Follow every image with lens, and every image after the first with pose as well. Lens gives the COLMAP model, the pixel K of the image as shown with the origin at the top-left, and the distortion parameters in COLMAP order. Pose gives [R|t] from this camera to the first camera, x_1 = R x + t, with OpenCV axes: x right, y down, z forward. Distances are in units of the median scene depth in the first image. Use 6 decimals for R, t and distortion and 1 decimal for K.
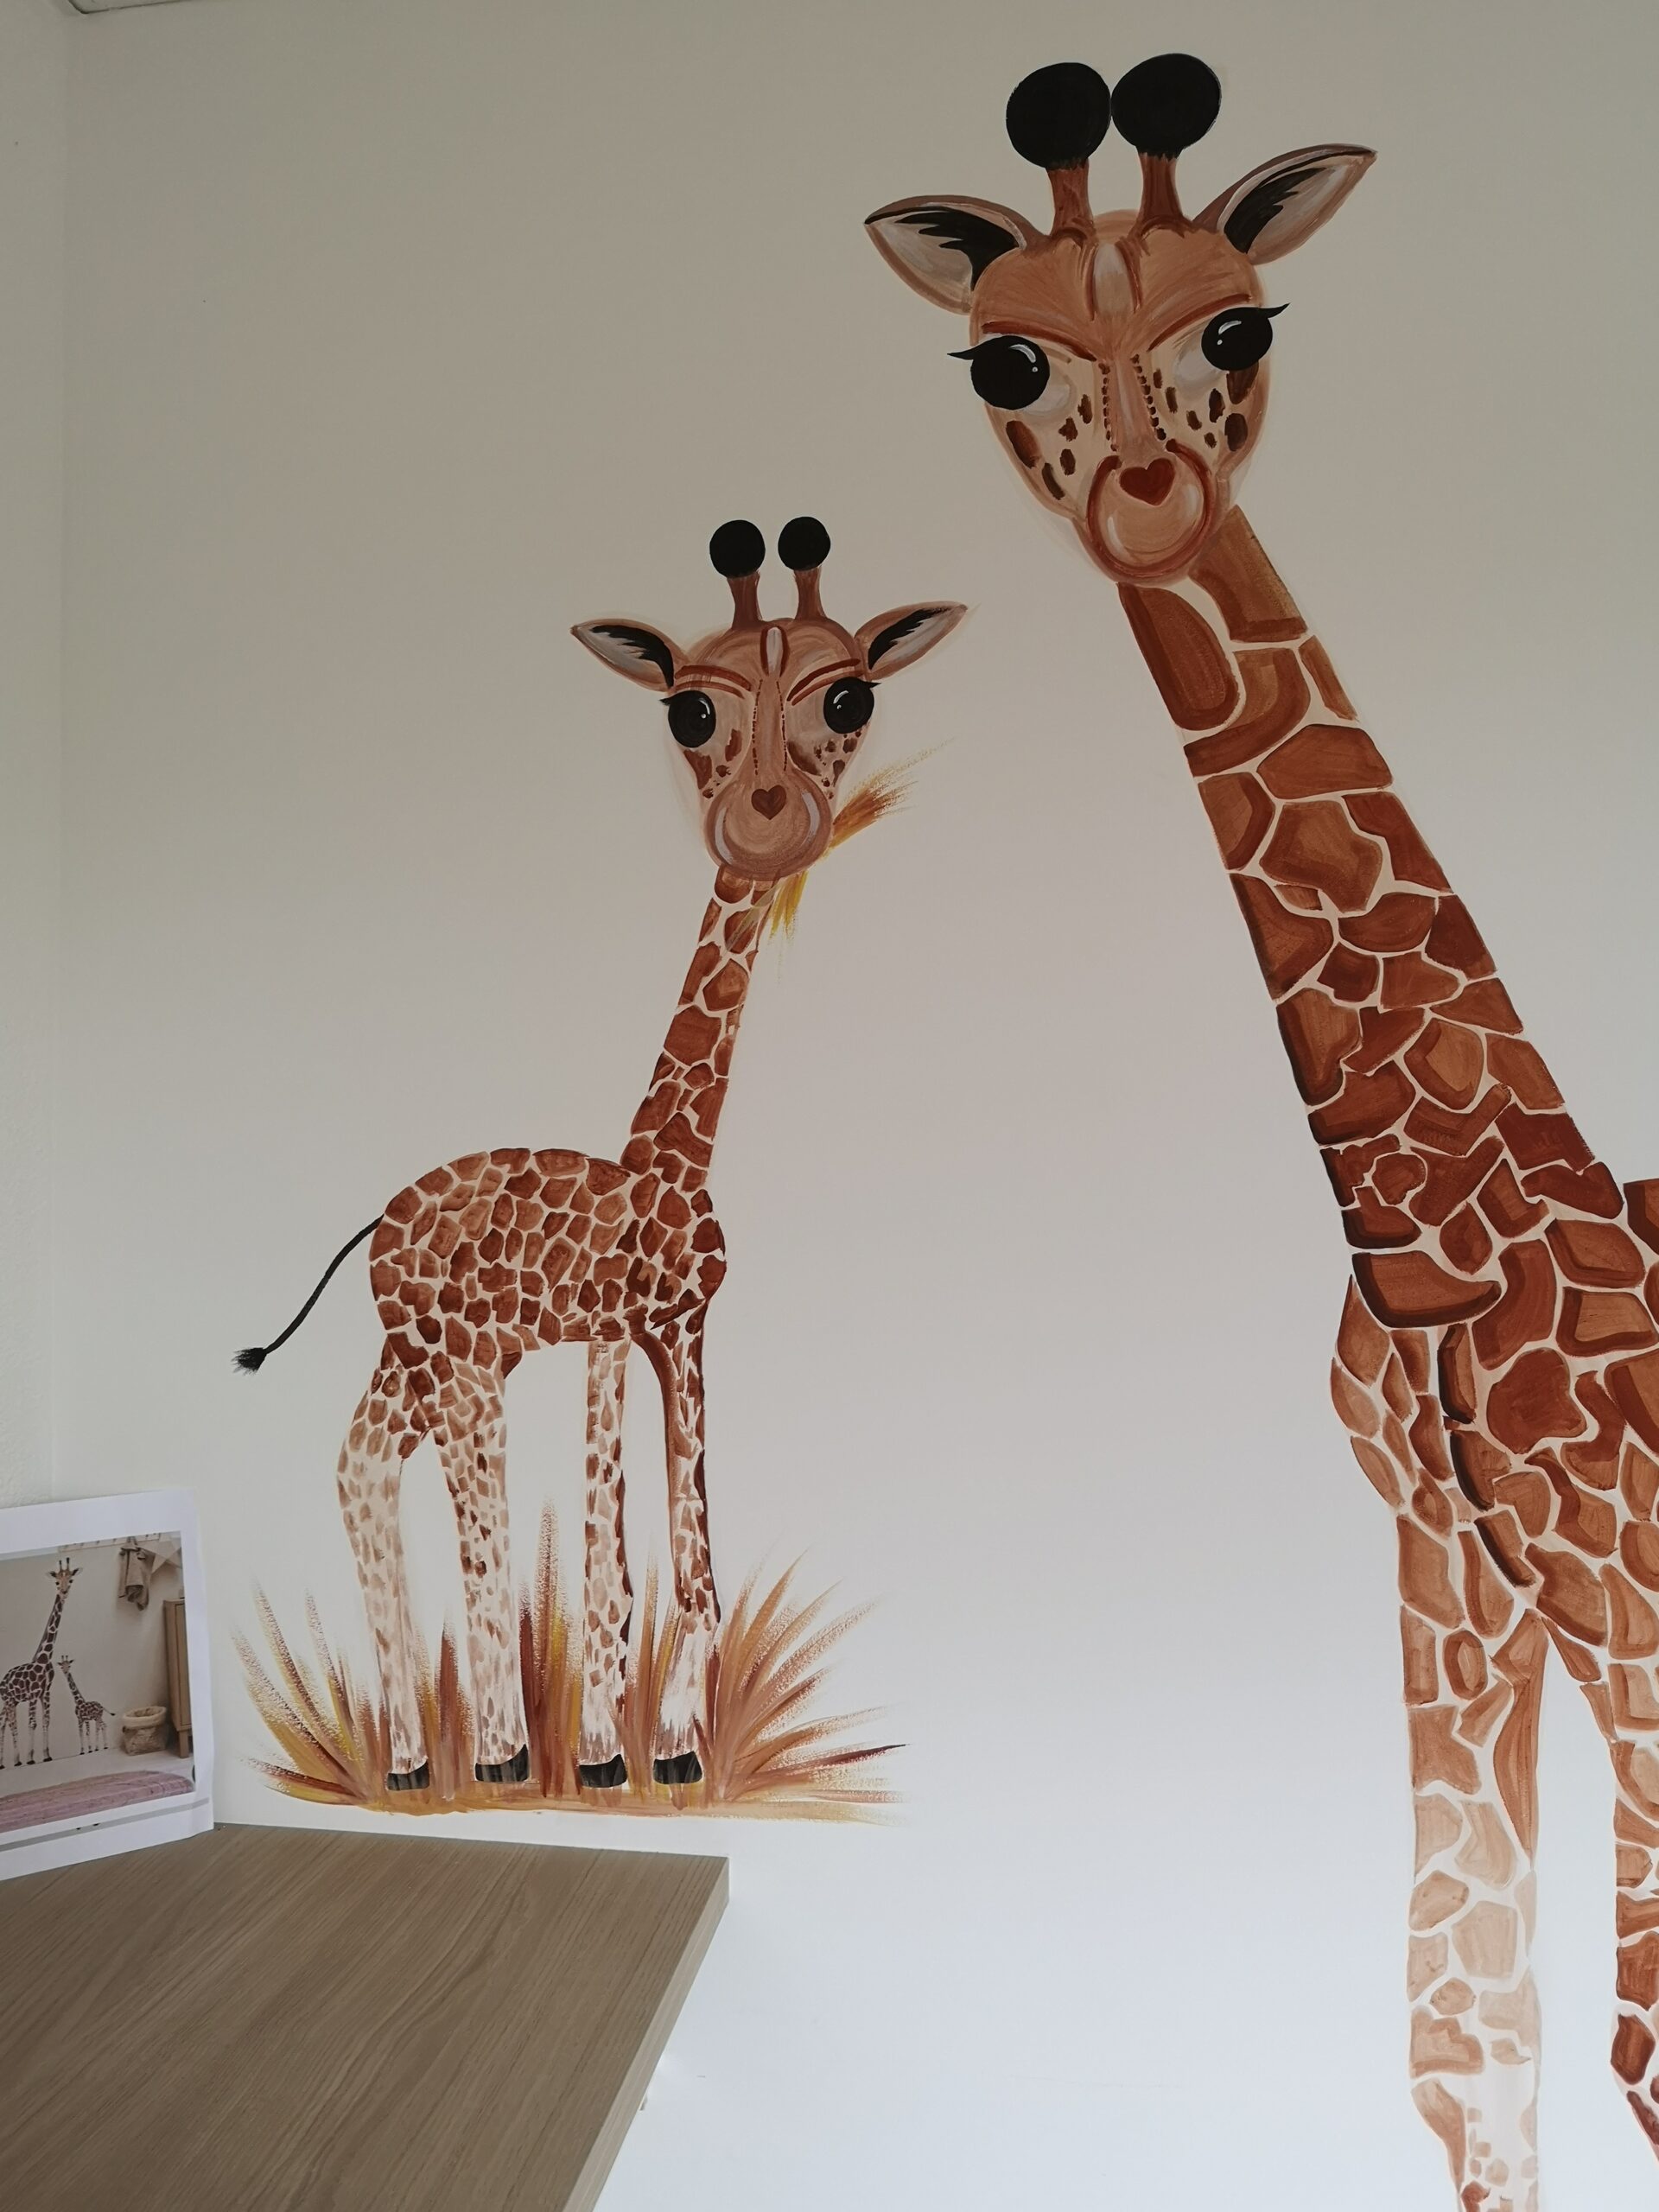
lens RADIAL K [[1785.6, 0, 832.6], [0, 1785.6, 1095.8], [0, 0, 1]] dist [0.038658, -0.089449]
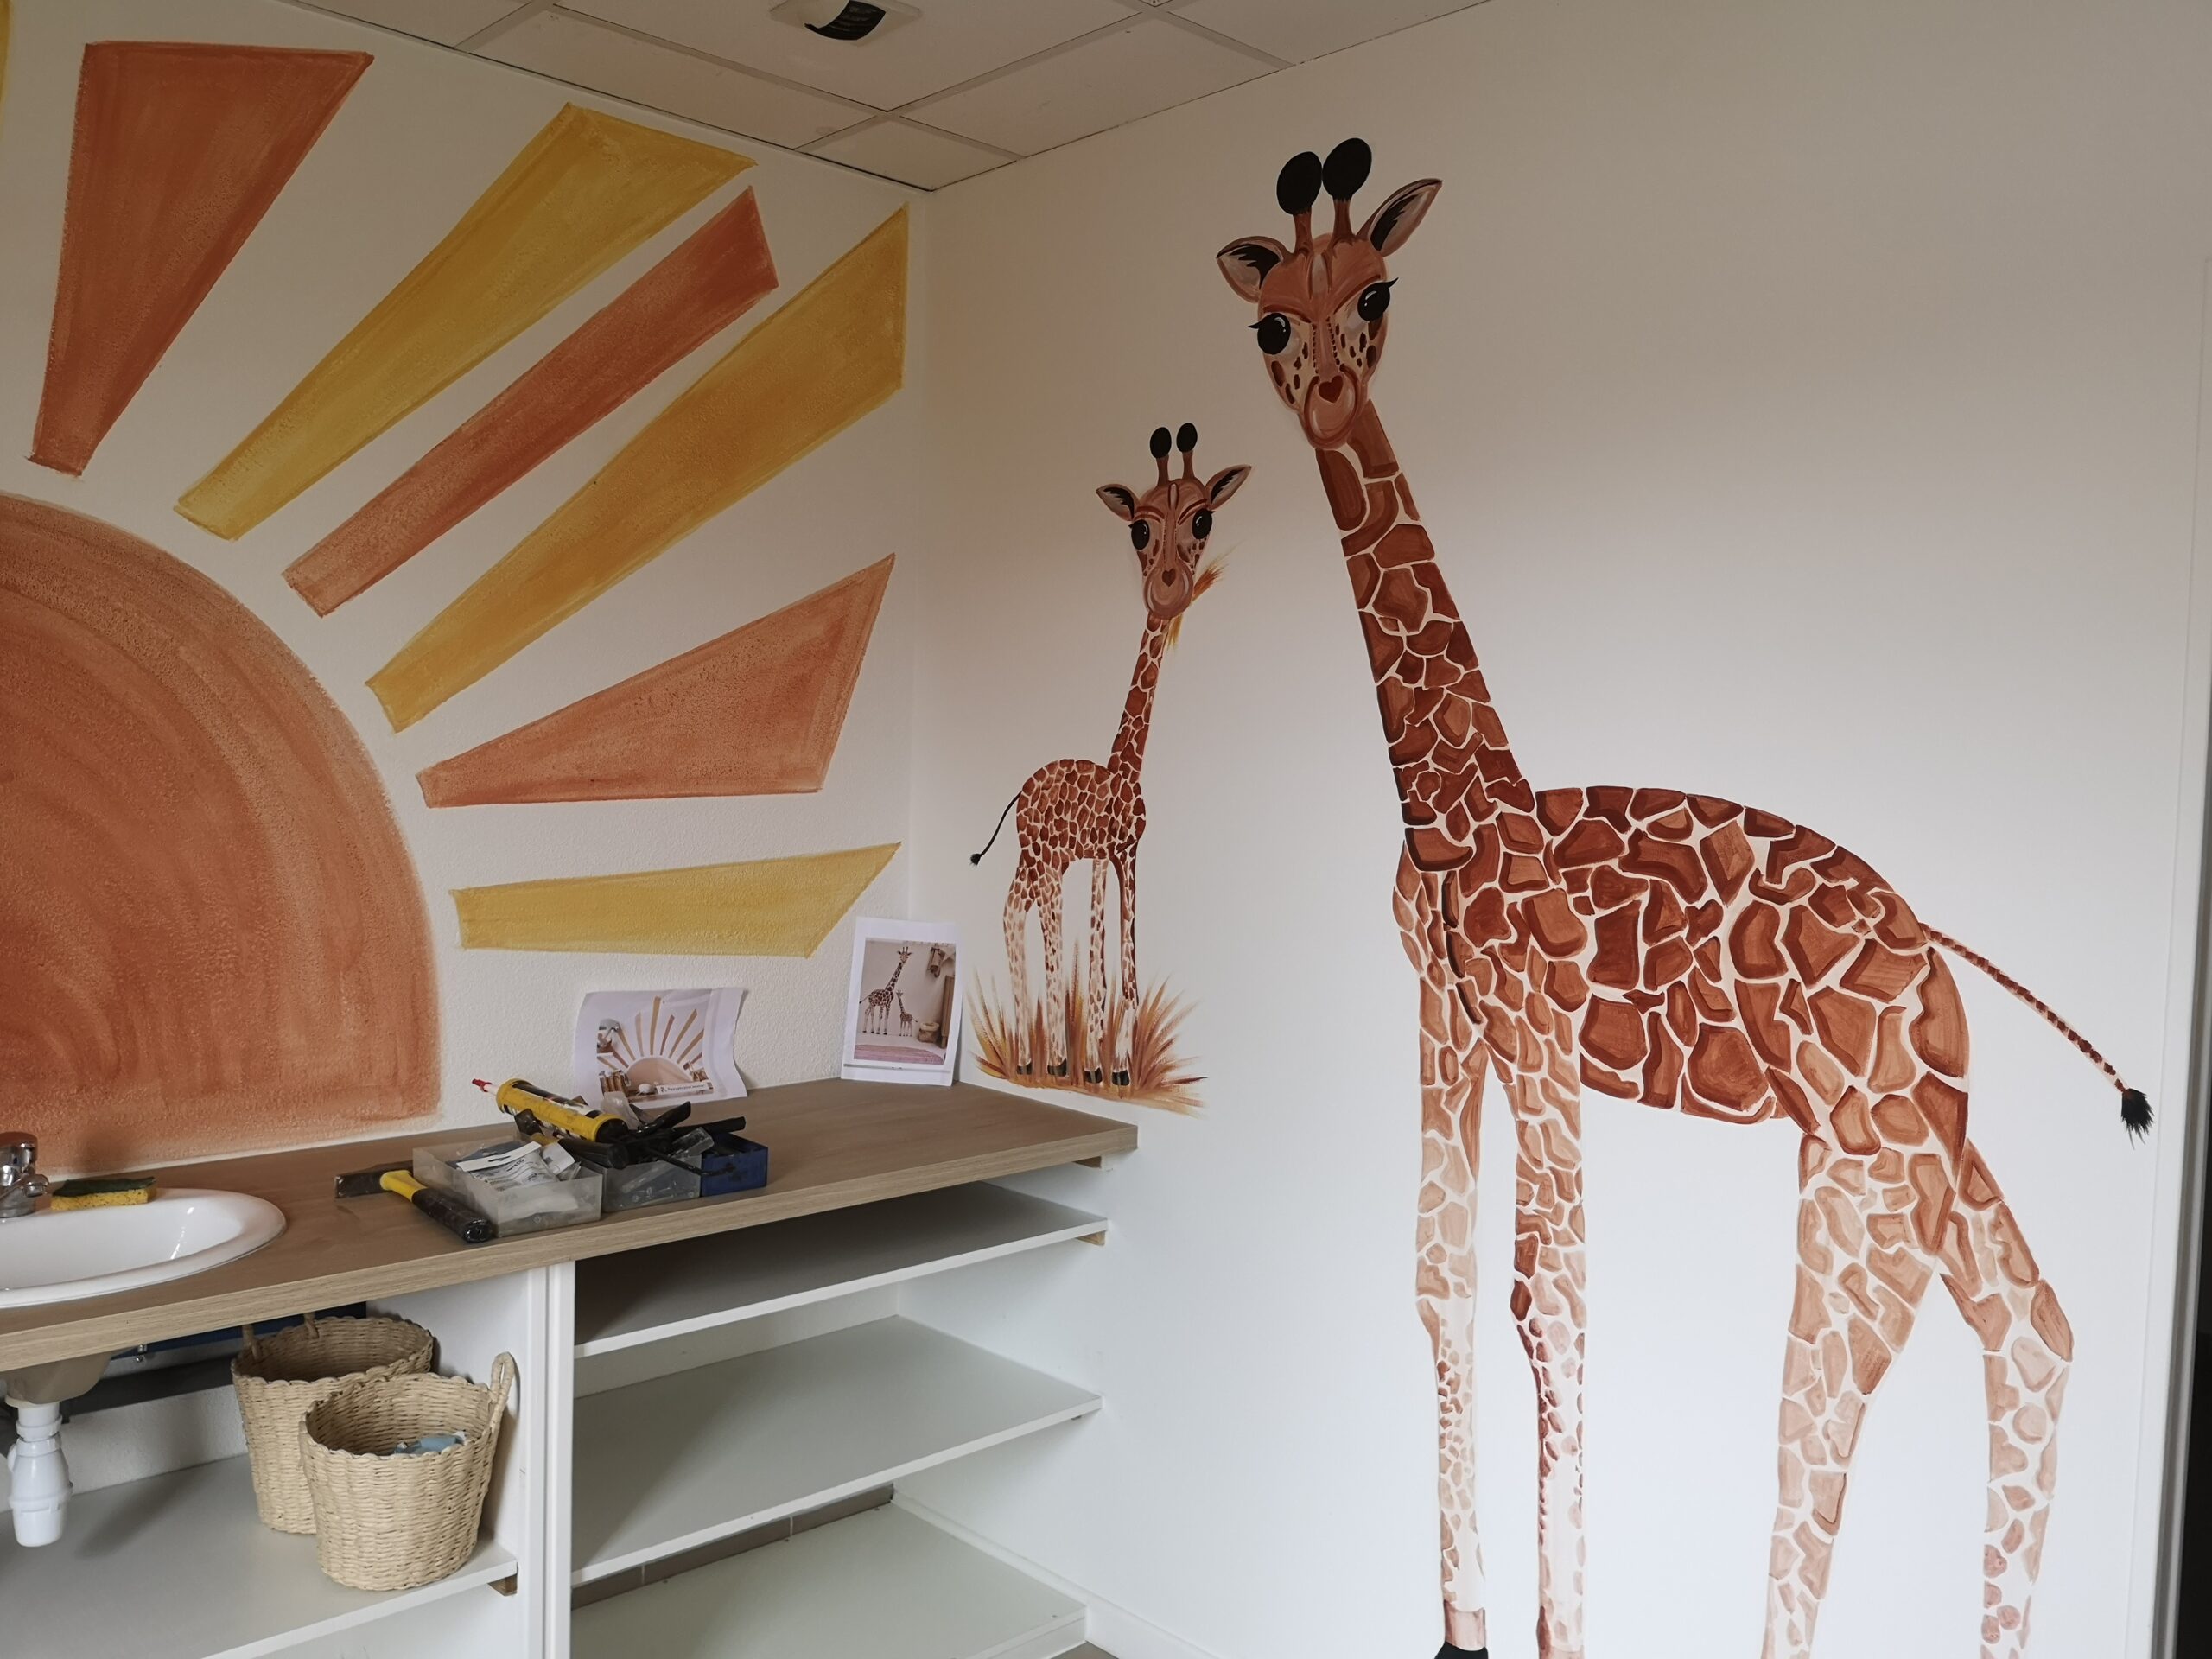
lens RADIAL K [[1785.6, 0, 1110.4], [0, 1785.6, 826.7], [0, 0, 1]] dist [0.038658, -0.089449]
pose [[0.789979, 0.045223, -0.611464, 1.094842], [-0.014858, 0.998395, 0.054645, -0.004303], [0.612954, -0.034083, 0.789383, -0.540122]]
